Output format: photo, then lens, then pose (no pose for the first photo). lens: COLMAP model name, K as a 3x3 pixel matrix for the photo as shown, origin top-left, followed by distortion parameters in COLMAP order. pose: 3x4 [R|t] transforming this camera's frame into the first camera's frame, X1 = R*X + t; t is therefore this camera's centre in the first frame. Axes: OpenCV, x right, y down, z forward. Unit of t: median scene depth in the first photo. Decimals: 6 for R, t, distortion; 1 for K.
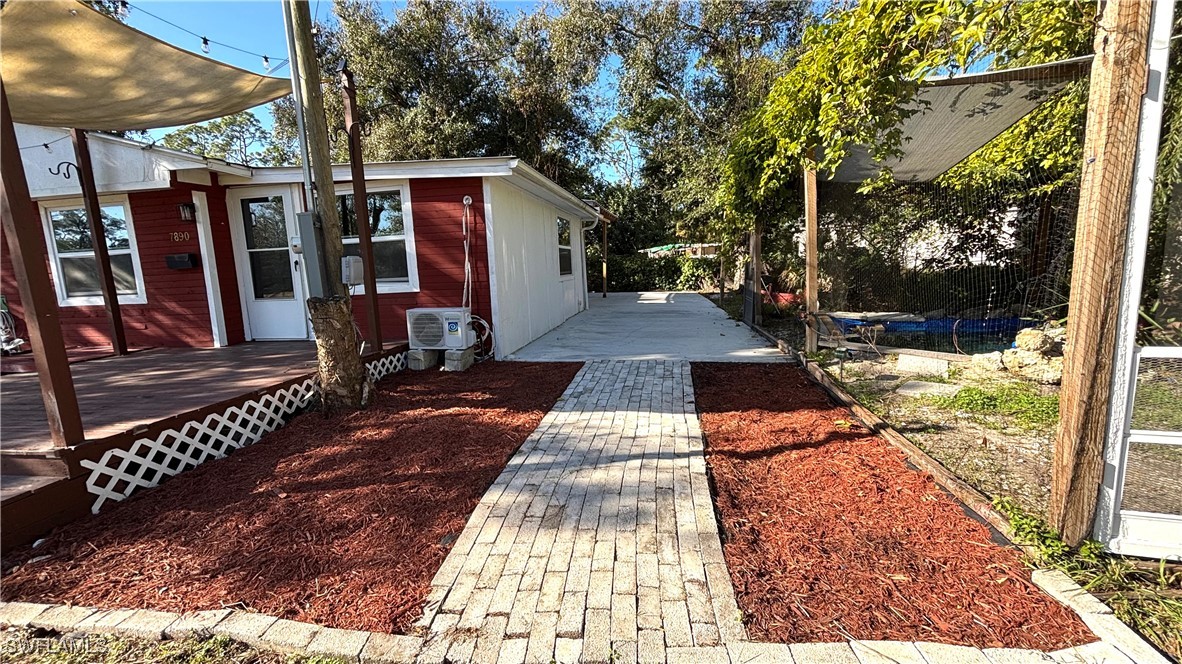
lens RADIAL K [[470.2, 0, 593.5], [0, 470.2, 338.9], [0, 0, 1]] dist [-0.003502, -0.000457]
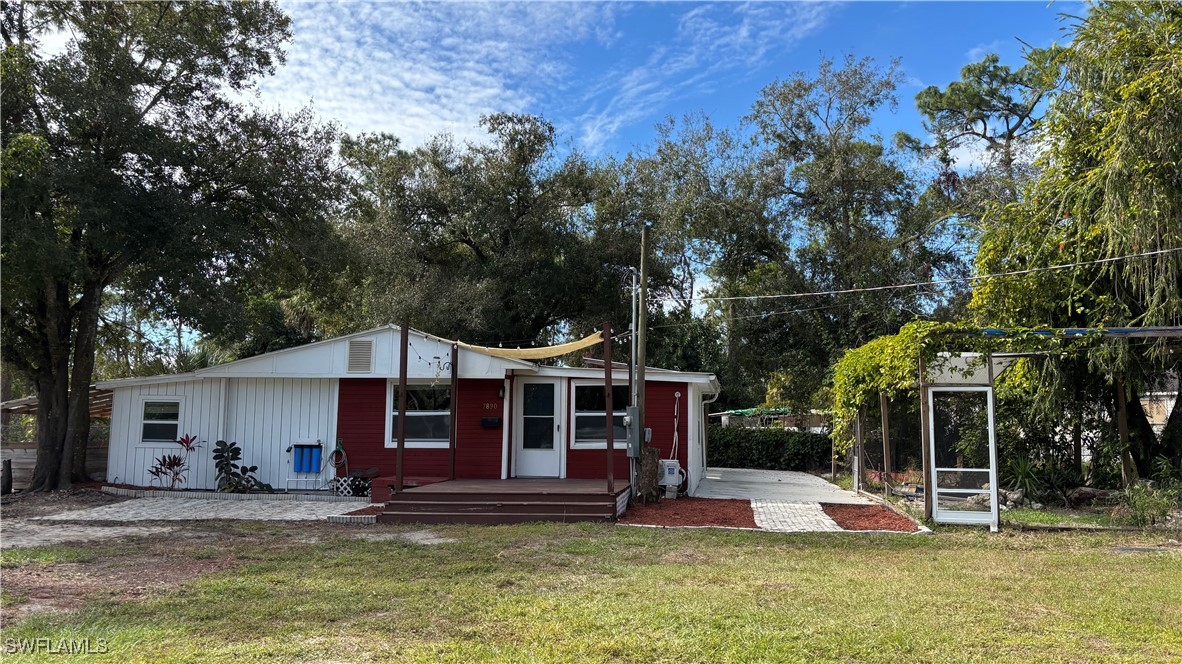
lens RADIAL K [[882.7, 0, 598.8], [0, 882.7, 338.9], [0, 0, 1]] dist [0.062686, -0.051554]
pose [[0.998531, 0.053930, 0.005214, -0.504754], [-0.050820, 0.965610, -0.254980, 0.279970], [-0.018786, 0.254340, 0.966932, -1.792270]]
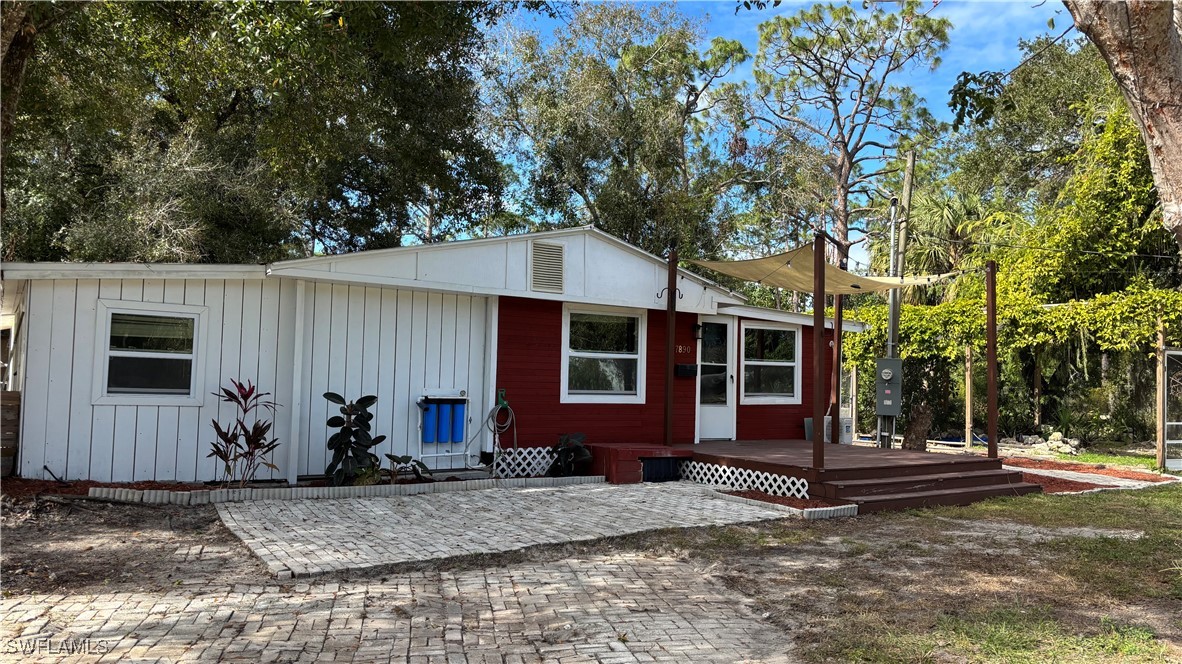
lens RADIAL K [[882.7, 0, 592.1], [0, 882.7, 335.6], [0, 0, 1]] dist [0.062686, -0.051554]
pose [[0.735298, 0.097536, 0.670689, -2.373012], [0.047698, 0.979689, -0.194766, 0.163787], [-0.676063, 0.175201, 0.715711, -0.432597]]
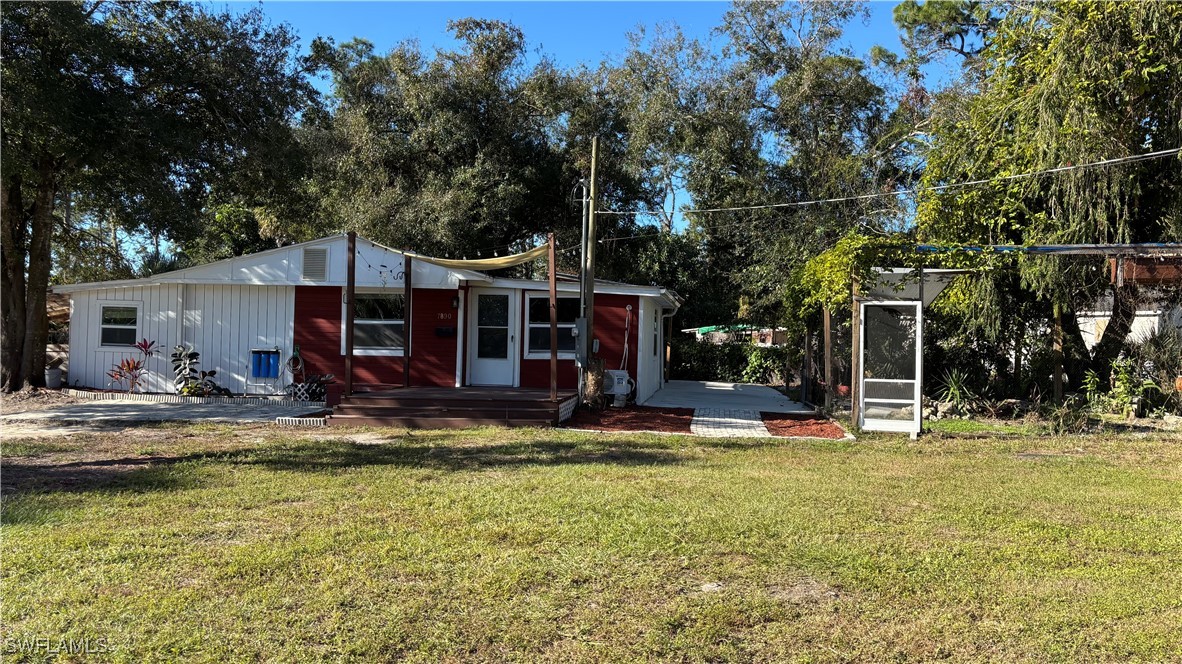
lens RADIAL K [[882.7, 0, 599.9], [0, 882.7, 335.8], [0, 0, 1]] dist [0.062686, -0.051554]
pose [[0.997478, 0.065857, 0.026470, -0.397088], [-0.060560, 0.984178, -0.166512, 0.296074], [-0.037017, 0.164489, 0.985684, -1.838527]]
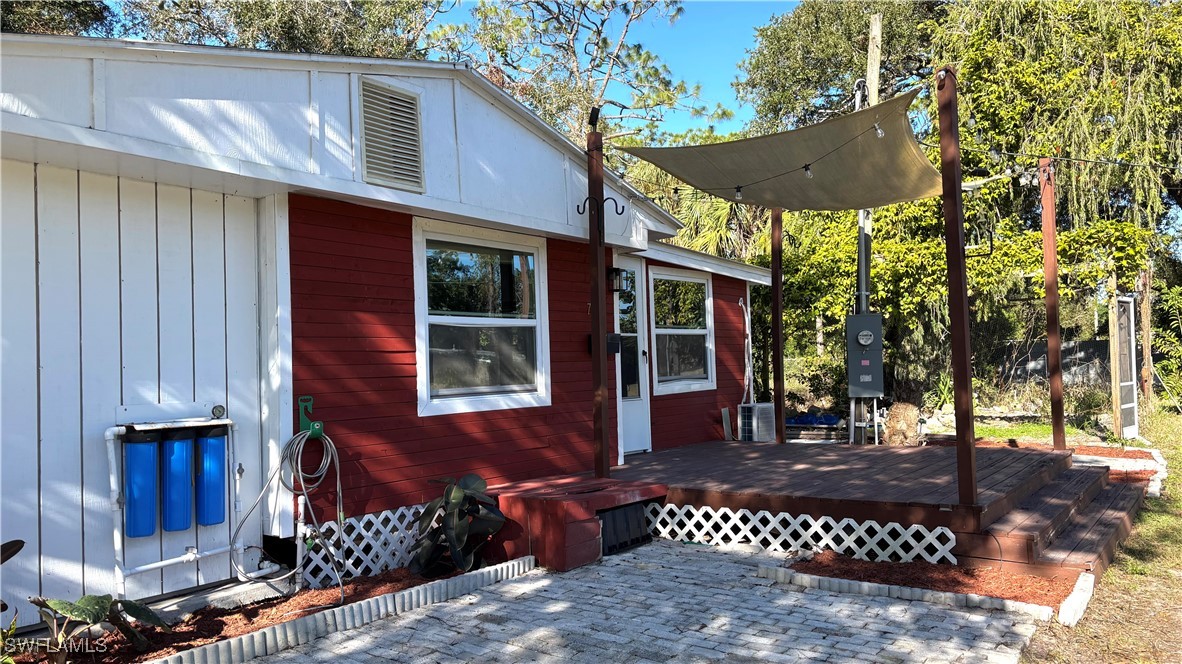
lens RADIAL K [[882.7, 0, 593.3], [0, 882.7, 340.4], [0, 0, 1]] dist [0.062686, -0.051554]
pose [[0.454352, 0.060537, 0.888763, -1.908500], [0.152009, 0.977787, -0.144310, 0.020167], [-0.877757, 0.200667, 0.435057, 0.395063]]
